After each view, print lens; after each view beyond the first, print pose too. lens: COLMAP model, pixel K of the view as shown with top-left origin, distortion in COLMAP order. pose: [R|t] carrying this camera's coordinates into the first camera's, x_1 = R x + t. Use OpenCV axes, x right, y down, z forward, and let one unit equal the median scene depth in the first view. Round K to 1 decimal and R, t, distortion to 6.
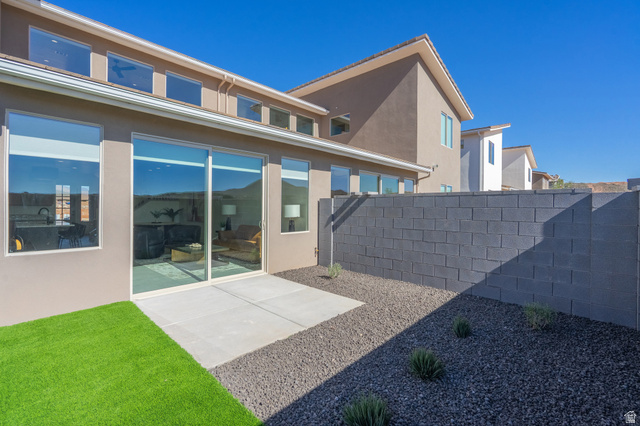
lens RADIAL K [[280.7, 0, 320.0], [0, 280.7, 213.0], [0, 0, 1]] dist [-0.000259, 0.000057]
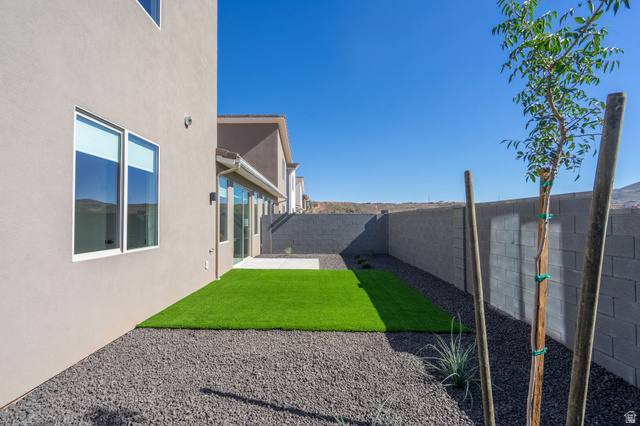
lens RADIAL K [[298.3, 0, 319.8], [0, 298.3, 206.8], [0, 0, 1]] dist [-0.001412, -0.000060]
pose [[0.727977, 0.029274, 0.684976, -1.032551], [0.022490, 0.997531, -0.066533, 0.029184], [-0.685233, 0.063840, 0.725521, -0.590955]]
